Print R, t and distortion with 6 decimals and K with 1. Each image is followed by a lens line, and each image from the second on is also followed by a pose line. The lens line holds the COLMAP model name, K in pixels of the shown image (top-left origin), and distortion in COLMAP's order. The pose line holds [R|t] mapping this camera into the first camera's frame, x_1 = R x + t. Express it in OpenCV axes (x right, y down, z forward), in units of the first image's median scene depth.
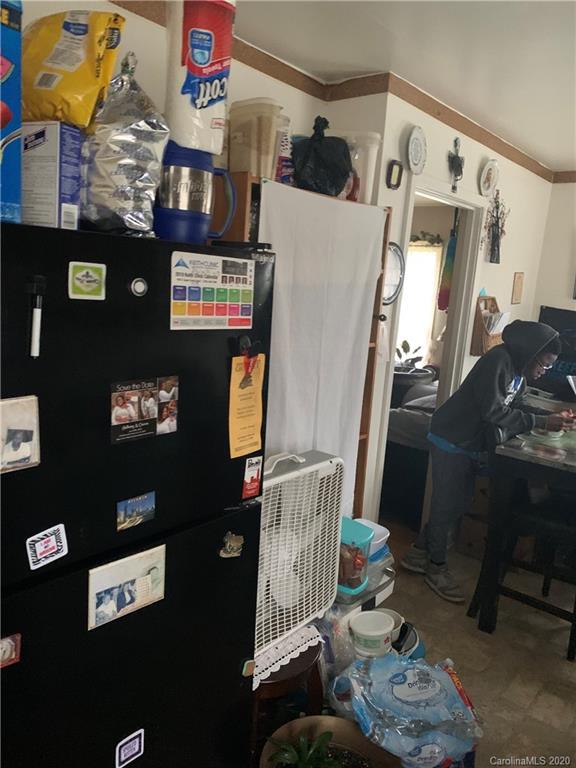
lens RADIAL K [[592.8, 0, 288.0], [0, 592.8, 384.0], [0, 0, 1]] dist [0.082171, -0.111424]
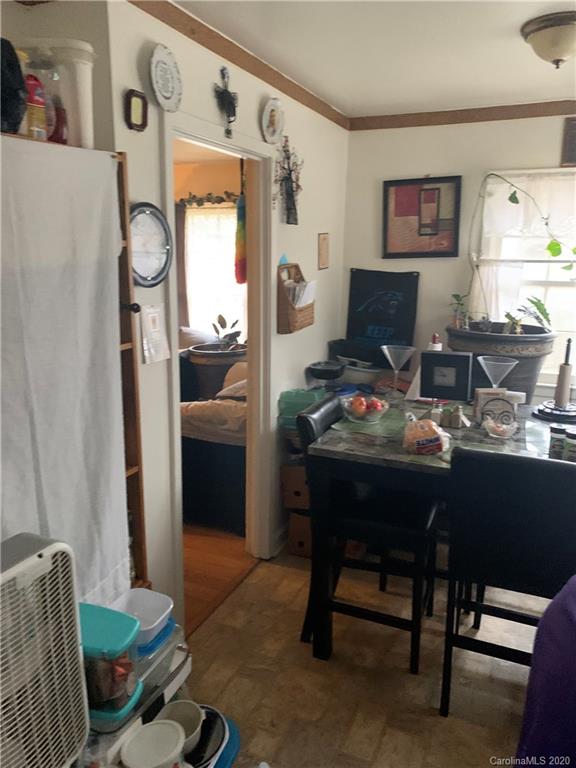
lens RADIAL K [[592.8, 0, 288.0], [0, 592.8, 384.0], [0, 0, 1]] dist [0.082171, -0.111424]
pose [[0.960728, -0.121929, 0.249267, 0.112972], [0.107936, 0.991753, 0.069107, -0.039442], [-0.255638, -0.039488, 0.965966, 0.191867]]
